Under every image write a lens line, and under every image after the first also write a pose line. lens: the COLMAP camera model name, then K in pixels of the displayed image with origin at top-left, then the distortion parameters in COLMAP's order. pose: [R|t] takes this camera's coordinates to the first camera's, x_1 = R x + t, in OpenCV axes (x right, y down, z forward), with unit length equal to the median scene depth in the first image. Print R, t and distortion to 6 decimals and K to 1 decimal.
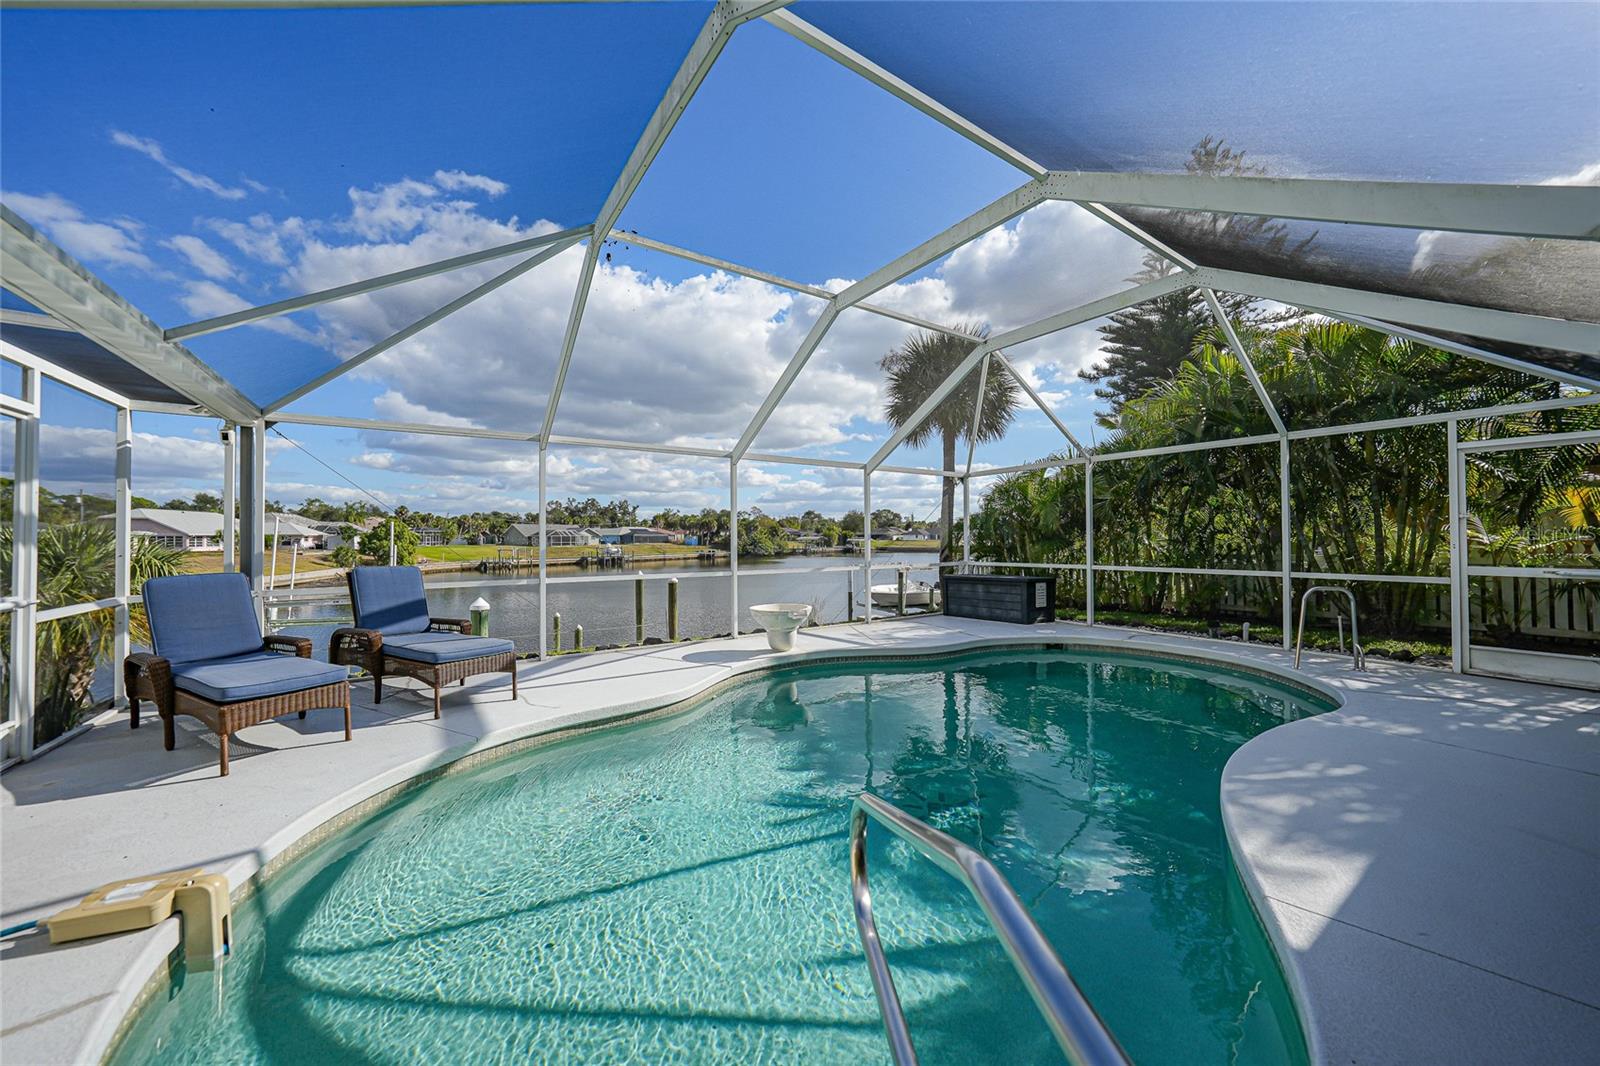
lens RADIAL K [[560.1, 0, 812.6], [0, 560.1, 543.6], [0, 0, 1]] dist [-0.012717, 0.001253]
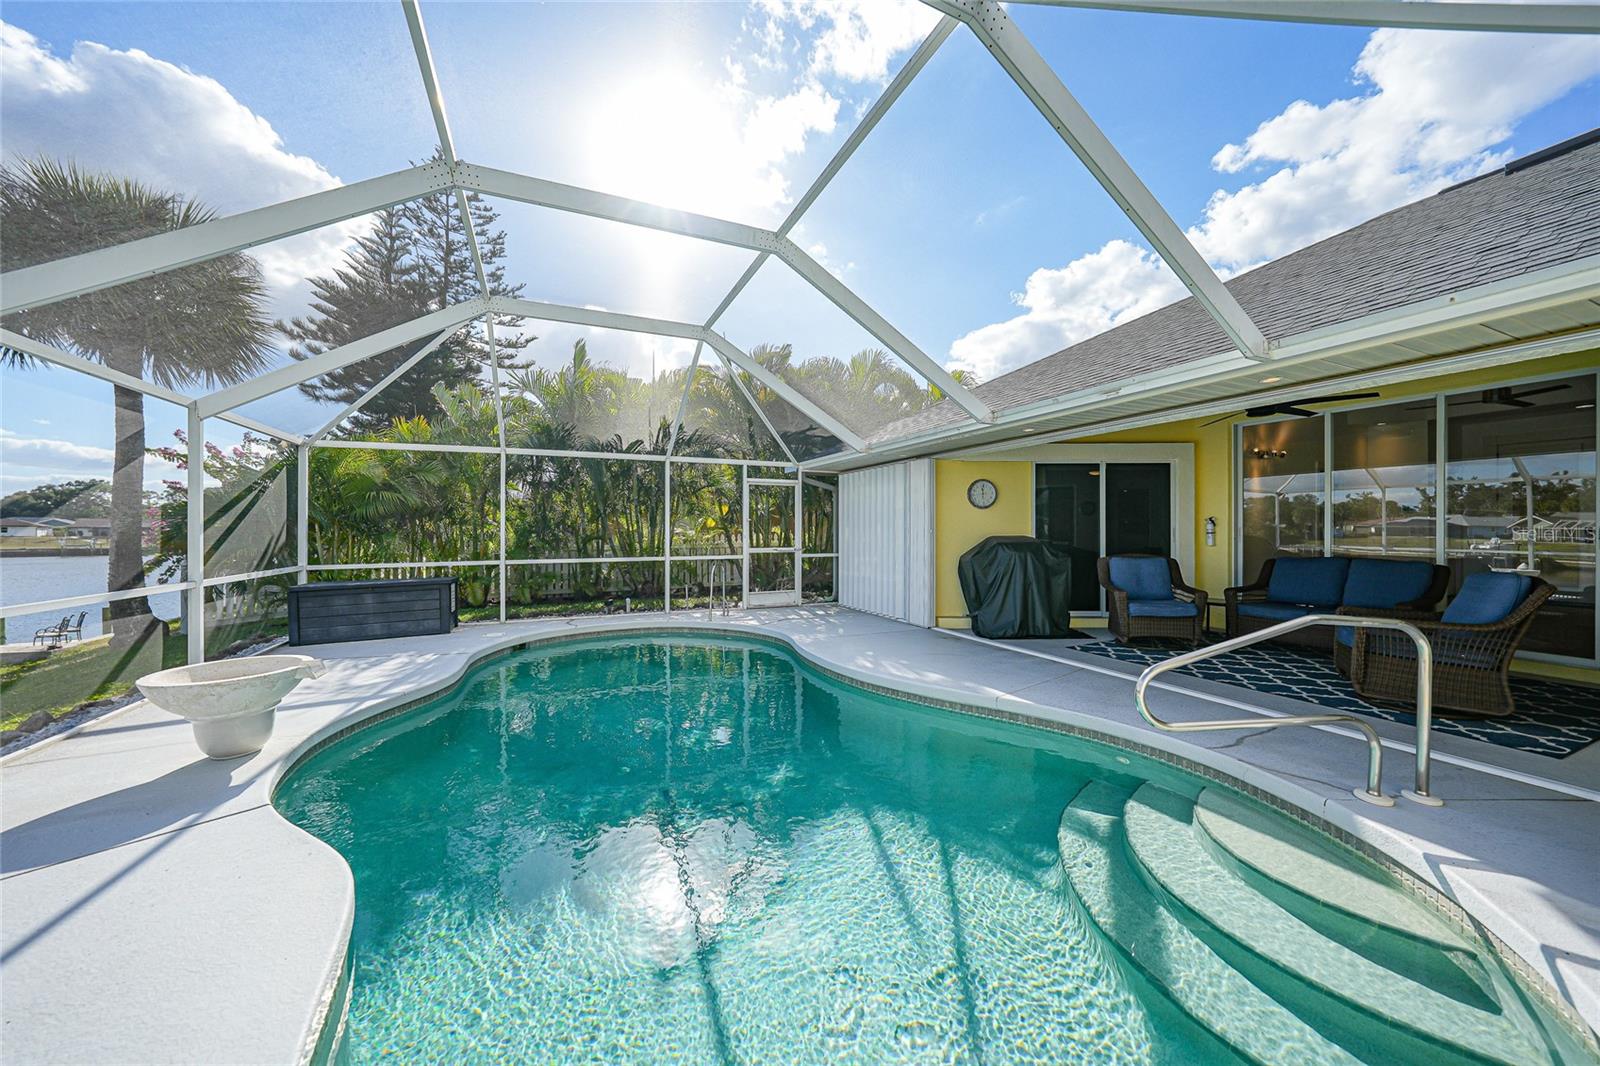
lens RADIAL K [[560.1, 0, 786.1], [0, 560.1, 529.3], [0, 0, 1]] dist [-0.012717, 0.001253]
pose [[0.205491, 0.005129, 0.978646, -0.316604], [0.007104, 0.999952, -0.006732, -0.003631], [-0.978633, 0.008335, 0.205444, 0.298814]]
